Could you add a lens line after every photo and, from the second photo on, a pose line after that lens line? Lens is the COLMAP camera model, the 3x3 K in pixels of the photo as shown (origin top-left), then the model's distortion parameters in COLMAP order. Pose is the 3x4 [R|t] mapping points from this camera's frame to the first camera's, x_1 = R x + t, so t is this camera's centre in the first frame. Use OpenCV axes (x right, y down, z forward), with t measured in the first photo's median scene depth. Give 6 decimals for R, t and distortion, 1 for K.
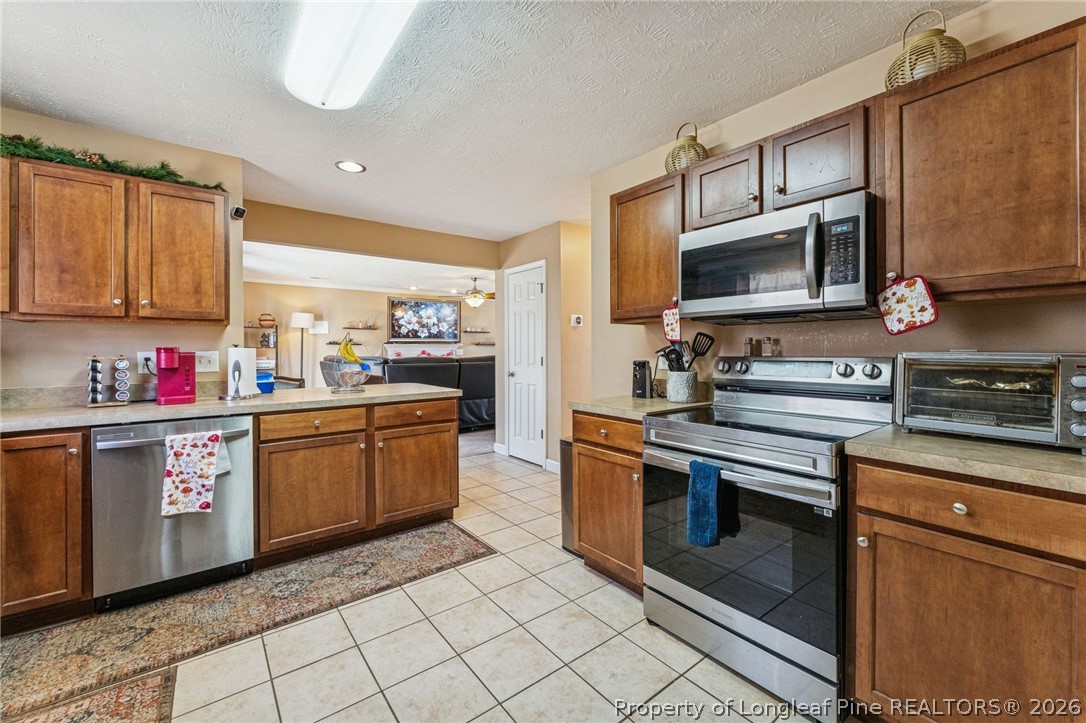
lens RADIAL K [[442.2, 0, 541.6], [0, 442.2, 350.7], [0, 0, 1]] dist [-0.004294, 0.000366]
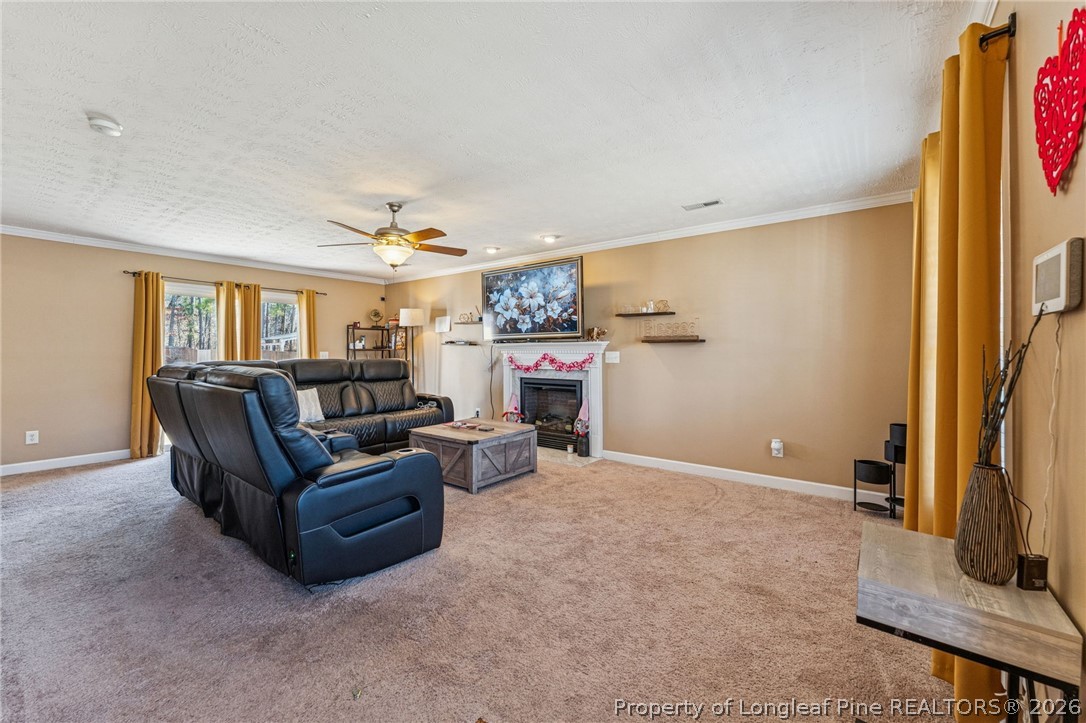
lens RADIAL K [[442.2, 0, 538.0], [0, 442.2, 354.1], [0, 0, 1]] dist [-0.004294, 0.000366]
pose [[0.252252, 0.009309, -0.967617, 1.038896], [-0.007400, 0.999943, 0.007691, -0.014599], [0.967633, 0.005220, 0.252307, 2.975013]]
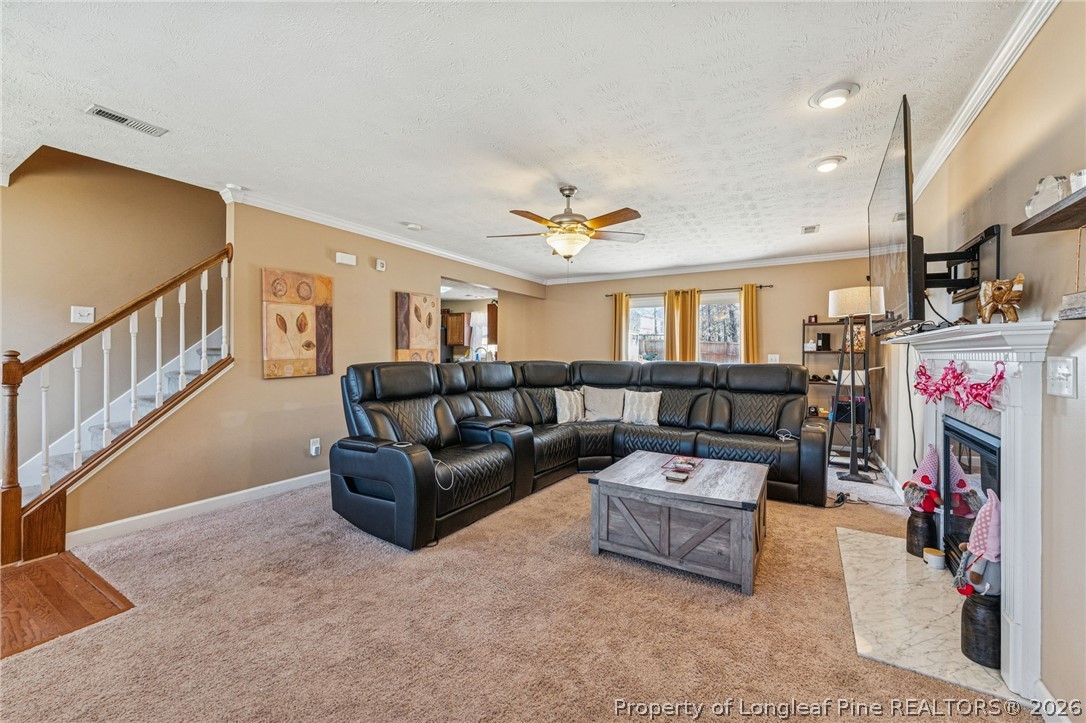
lens RADIAL K [[442.2, 0, 533.3], [0, 442.2, 351.6], [0, 0, 1]] dist [-0.004294, 0.000366]
pose [[-0.938058, -0.005662, -0.346432, 0.116228], [-0.007105, 0.999971, 0.002896, -0.012637], [0.346406, 0.005178, -0.938070, 4.004669]]
